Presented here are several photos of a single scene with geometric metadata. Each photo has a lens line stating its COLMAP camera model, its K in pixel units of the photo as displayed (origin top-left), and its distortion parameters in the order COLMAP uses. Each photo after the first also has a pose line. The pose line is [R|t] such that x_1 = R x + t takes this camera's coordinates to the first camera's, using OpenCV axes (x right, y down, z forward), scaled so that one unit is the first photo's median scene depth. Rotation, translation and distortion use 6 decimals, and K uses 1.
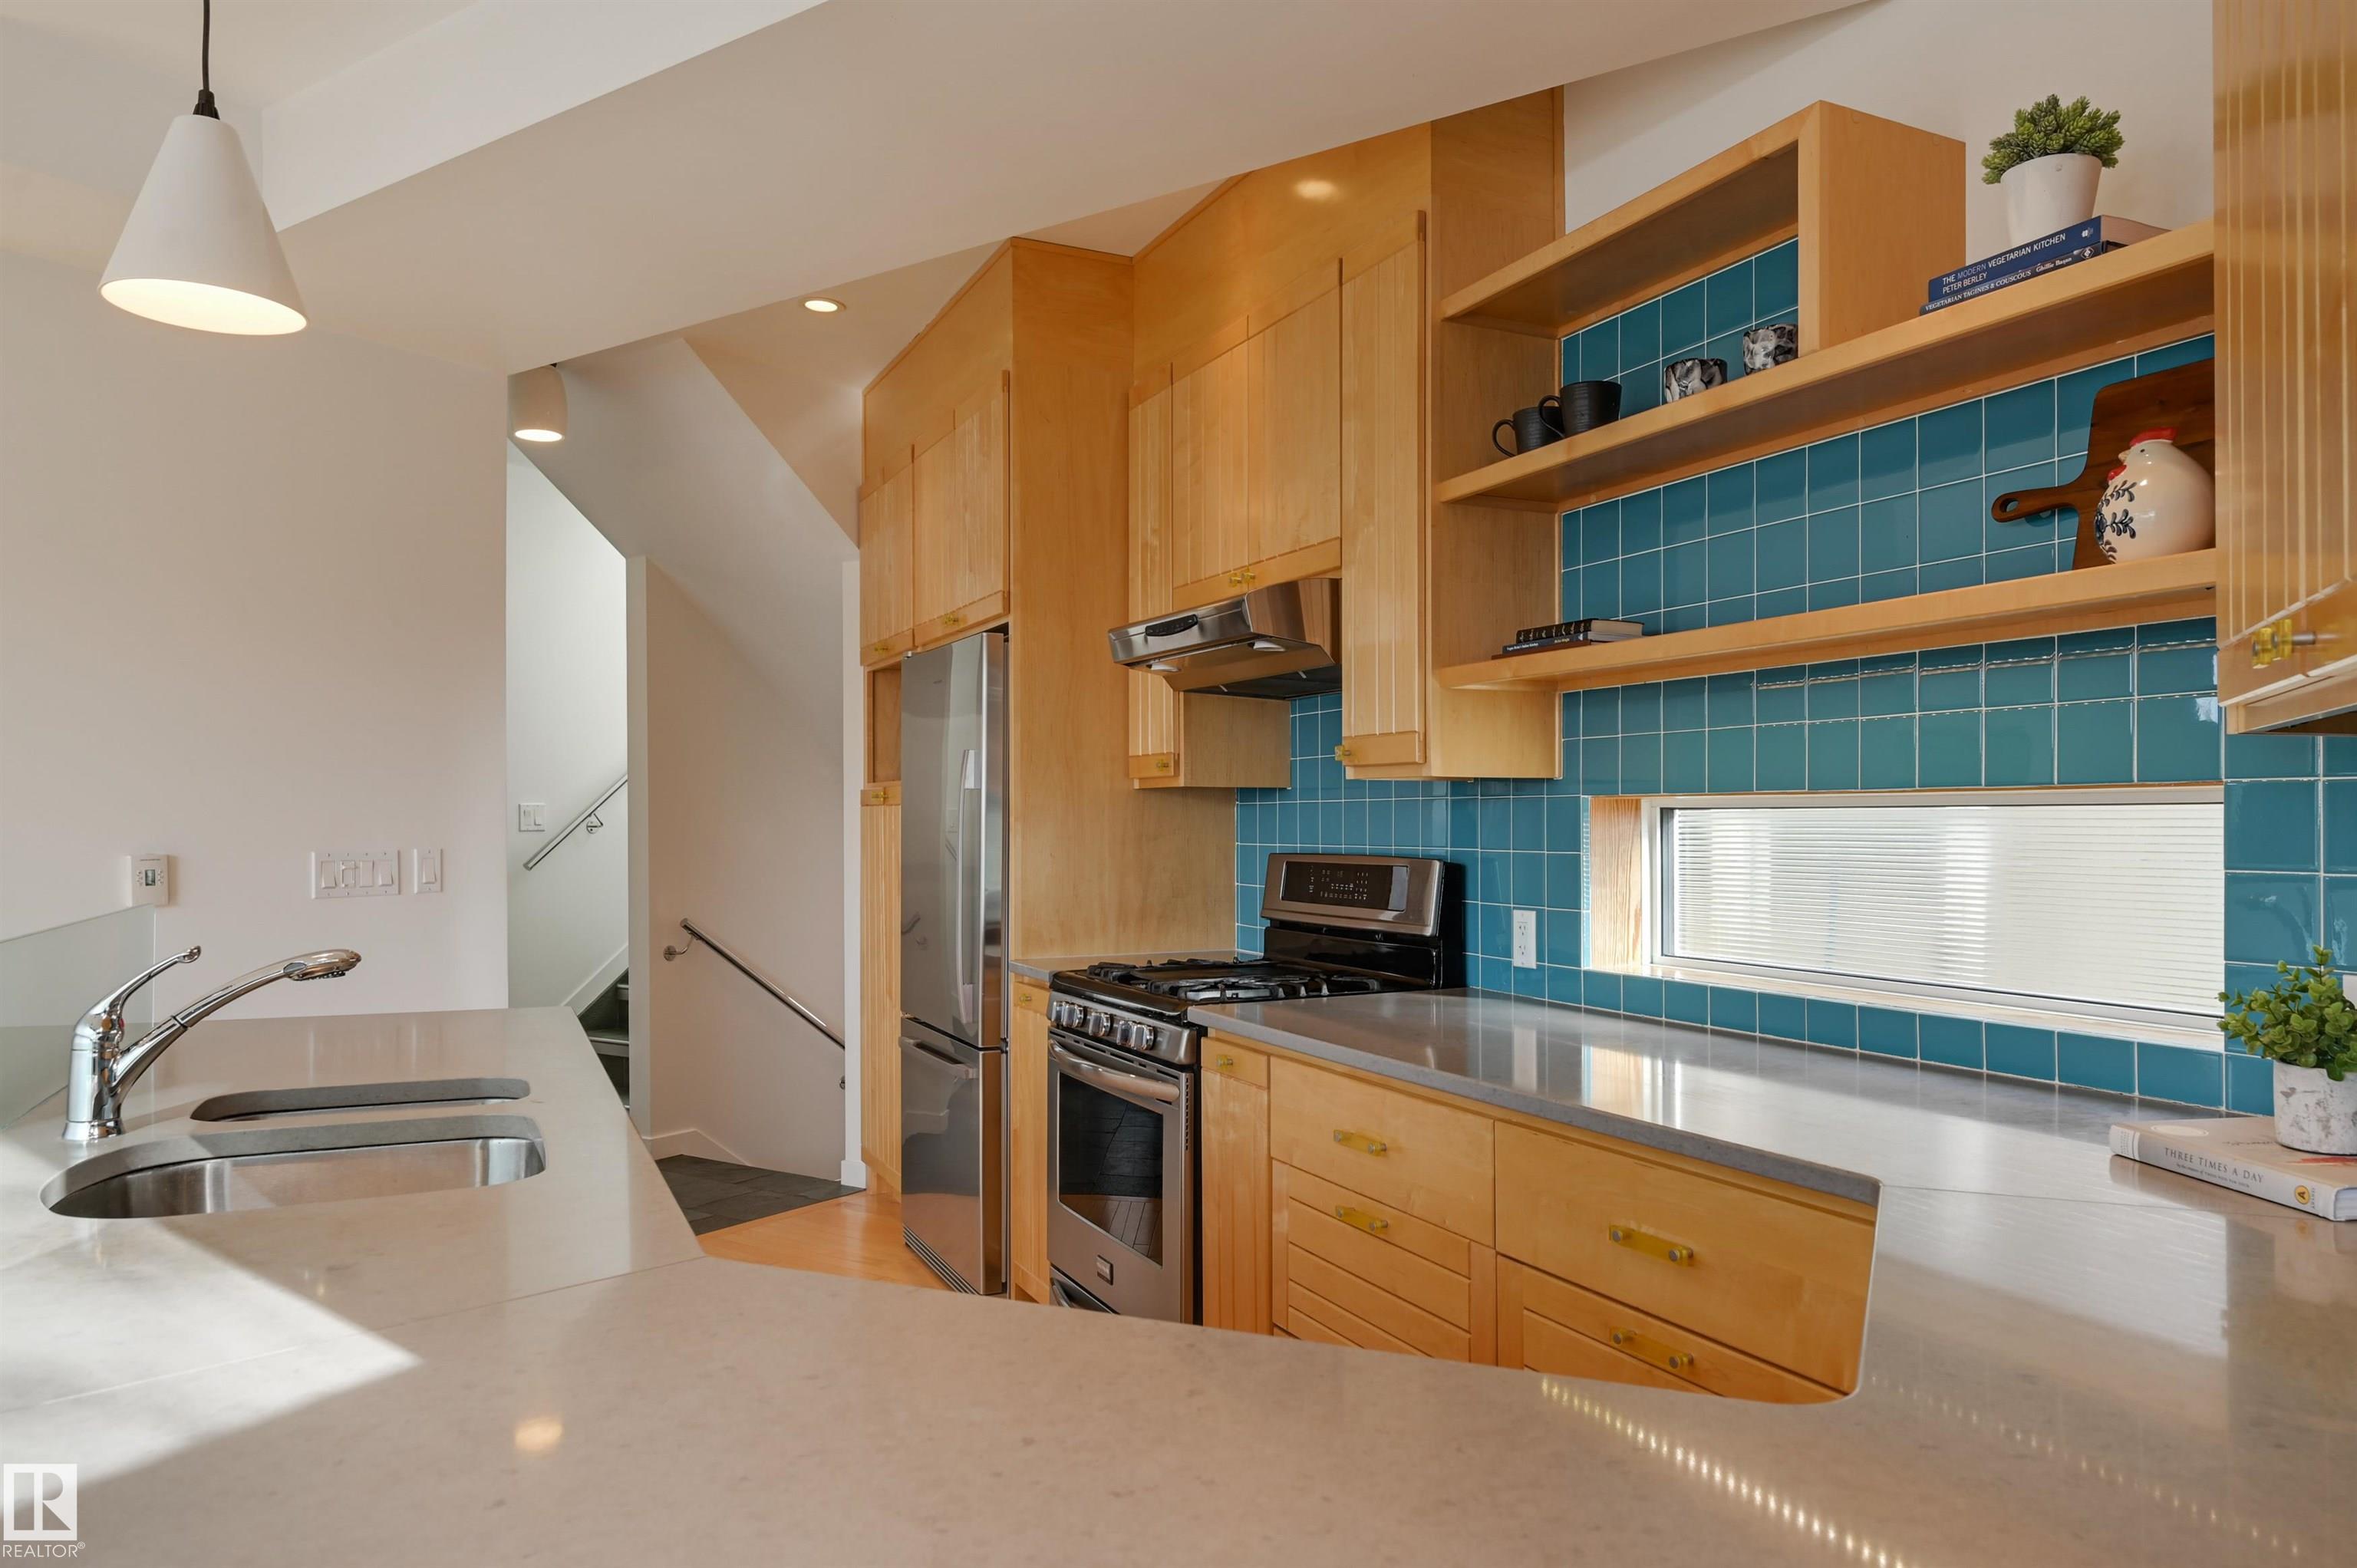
lens RADIAL K [[1576.3, 0, 1182.5], [0, 1576.3, 816.1], [0, 0, 1]] dist [-0.001250, 0.000672]
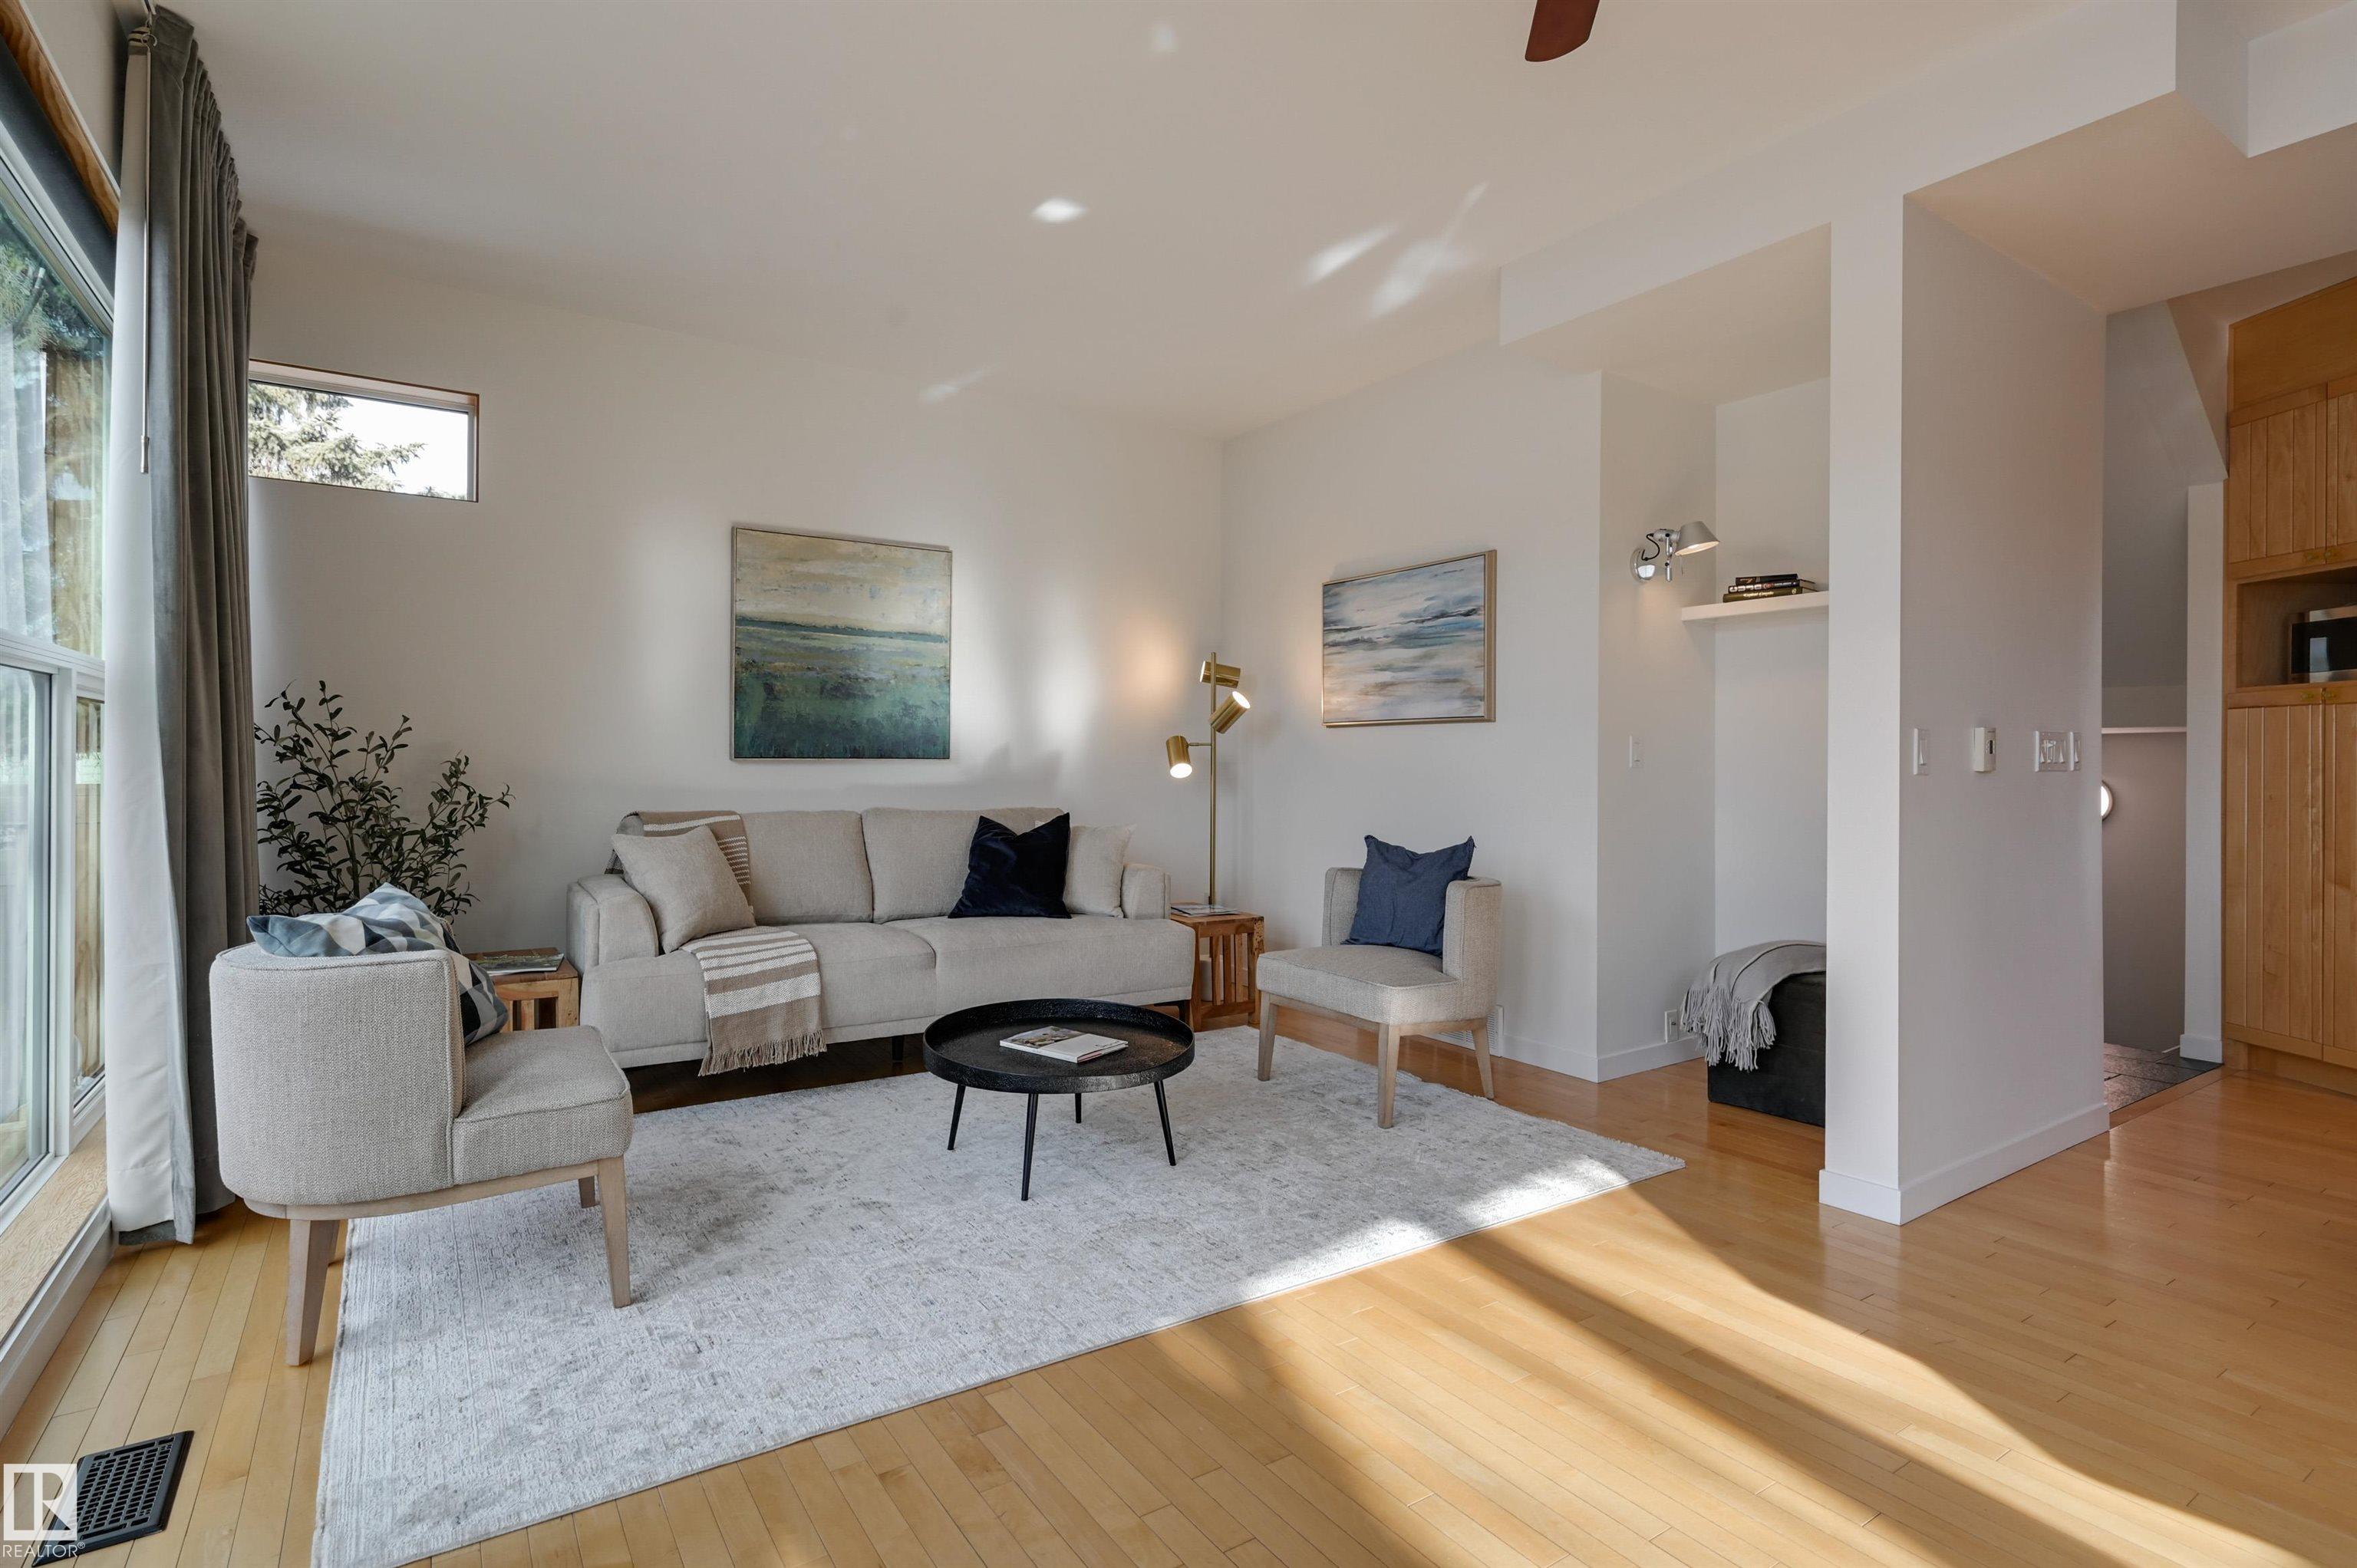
lens RADIAL K [[1138.9, 0, 1140.1], [0, 1138.9, 770.9], [0, 0, 1]] dist [0.001393, 0.000070]
pose [[0.927032, 0.009606, -0.374858, -1.102465], [-0.006978, 0.999941, 0.008366, 0.062880], [0.374916, -0.005140, 0.927044, -0.013444]]
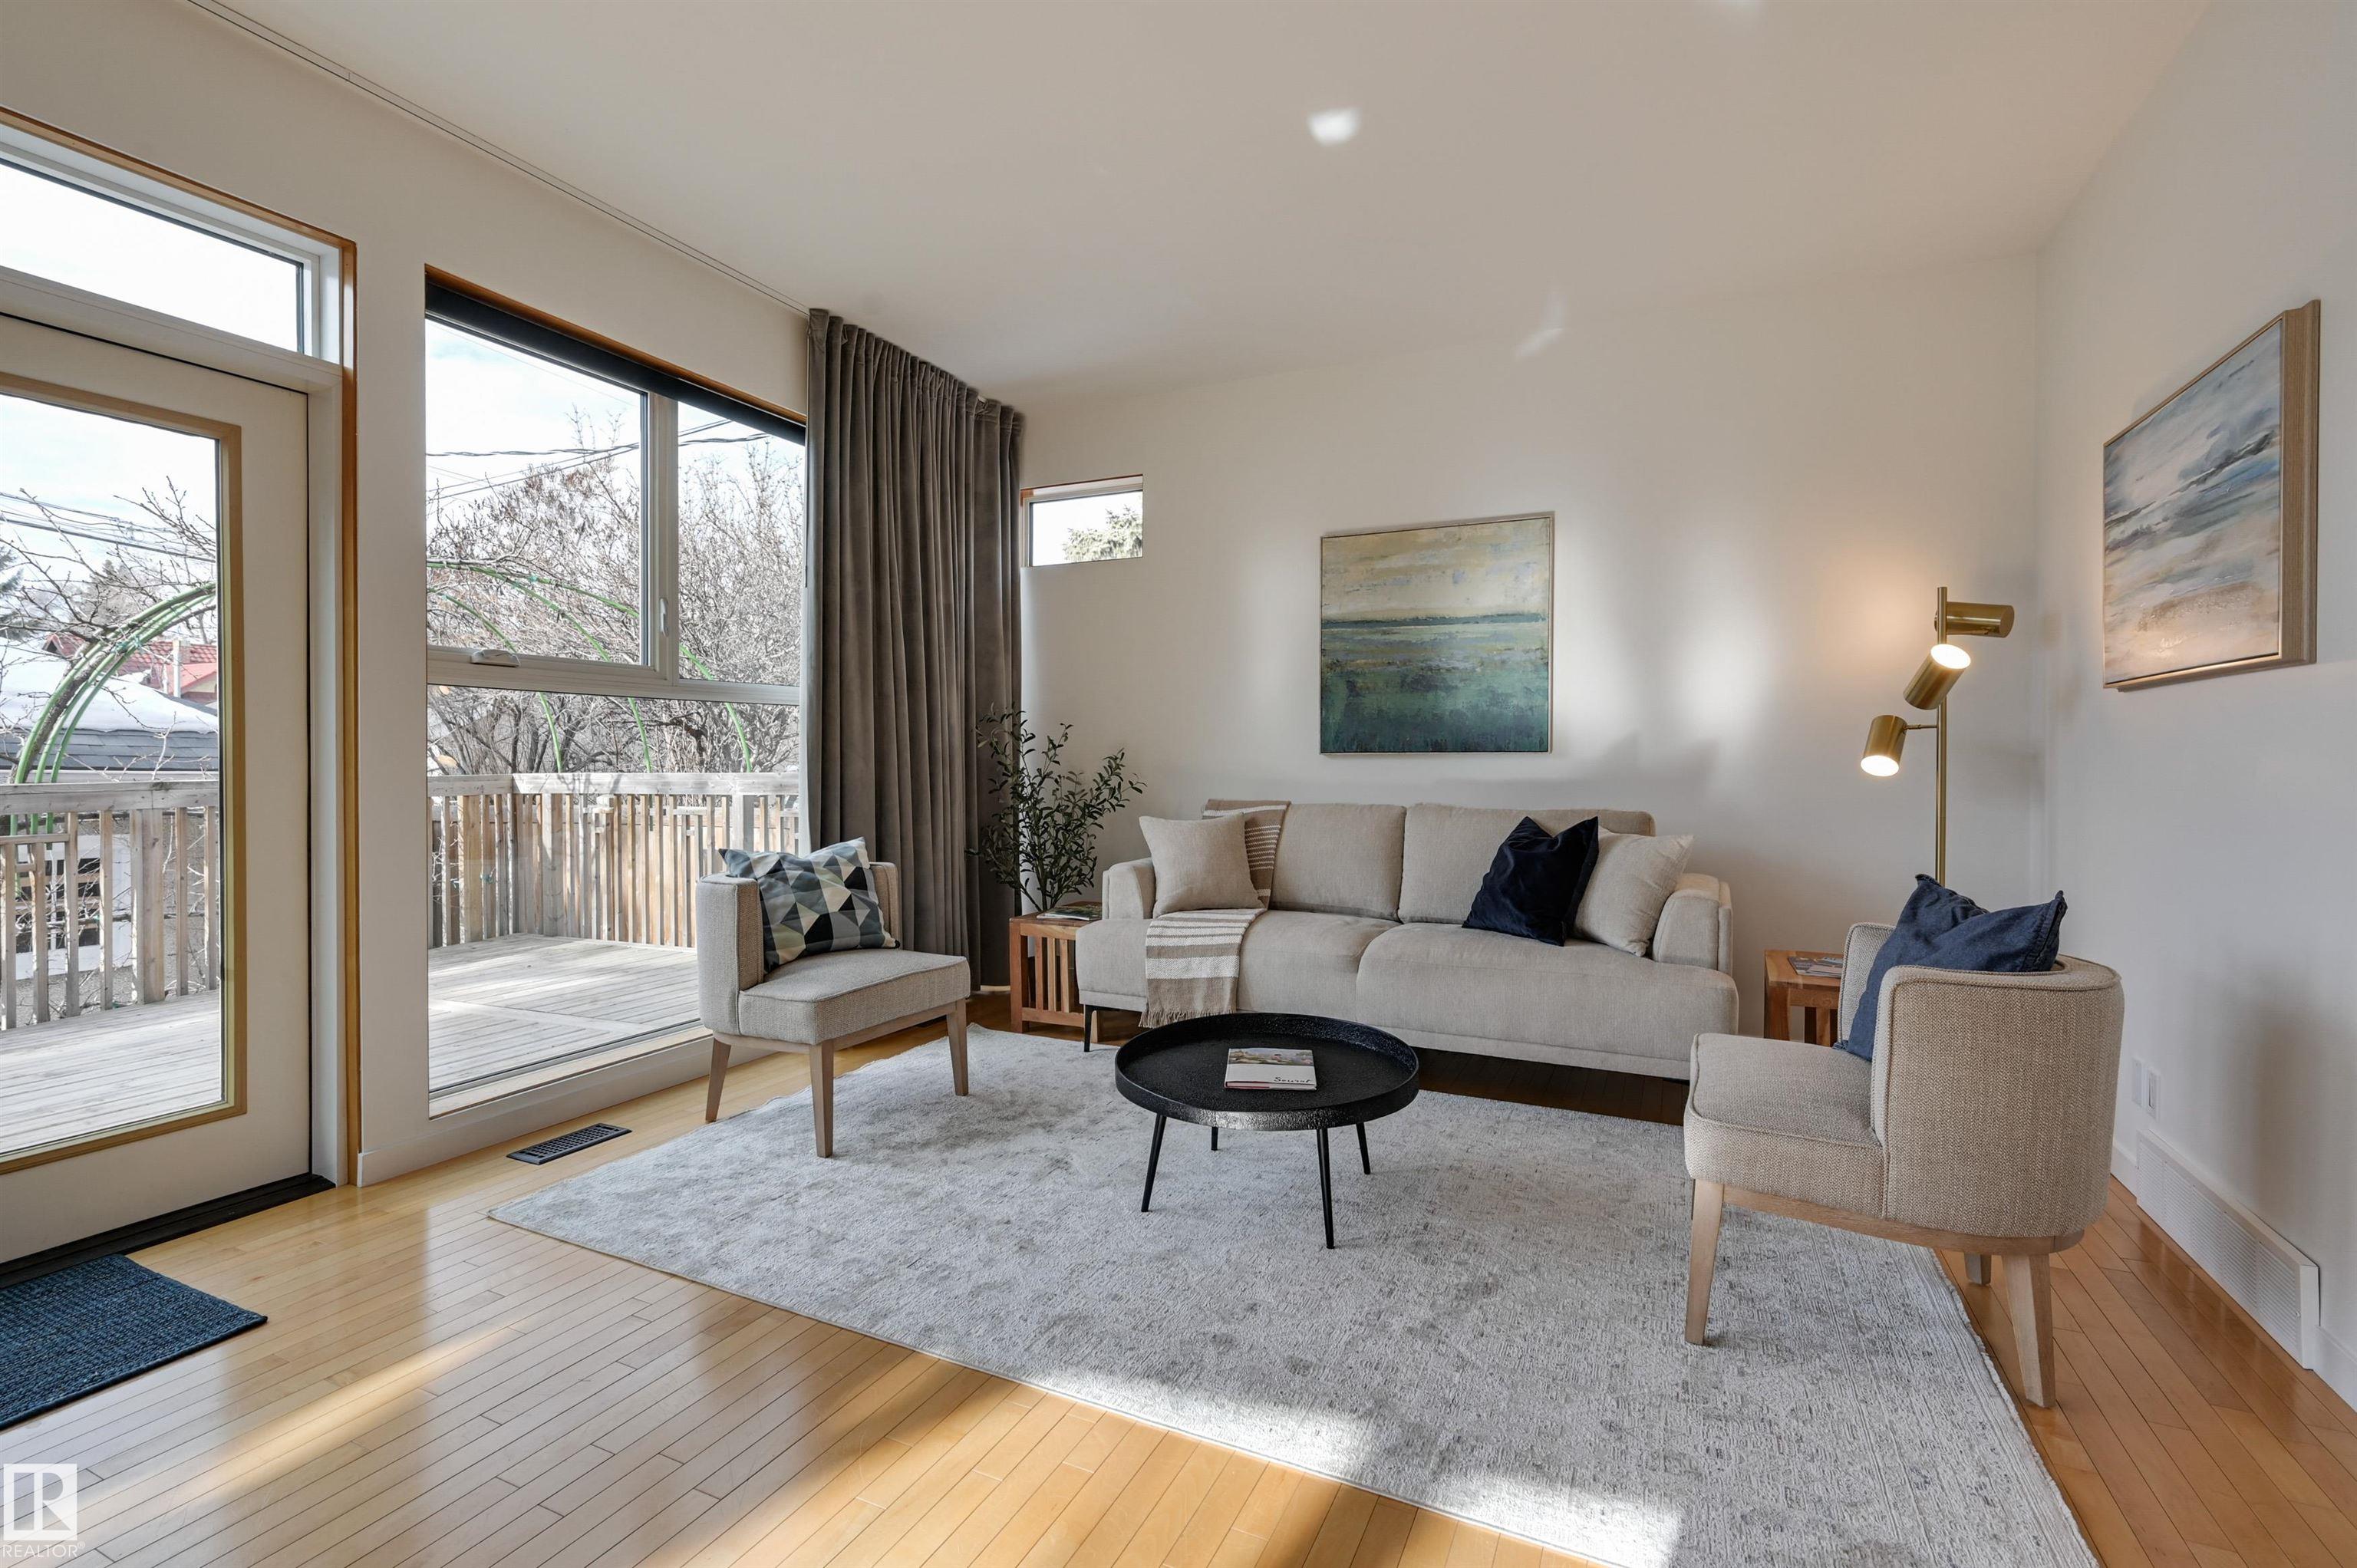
lens RADIAL K [[1076.5, 0, 1167.5], [0, 1076.5, 767.3], [0, 0, 1]] dist [0.000256, 0.000098]
pose [[0.165100, 0.010673, -0.986219, -0.690929], [-0.000793, 0.999943, 0.010689, 0.066810], [0.986276, -0.000983, 0.165099, 0.721680]]
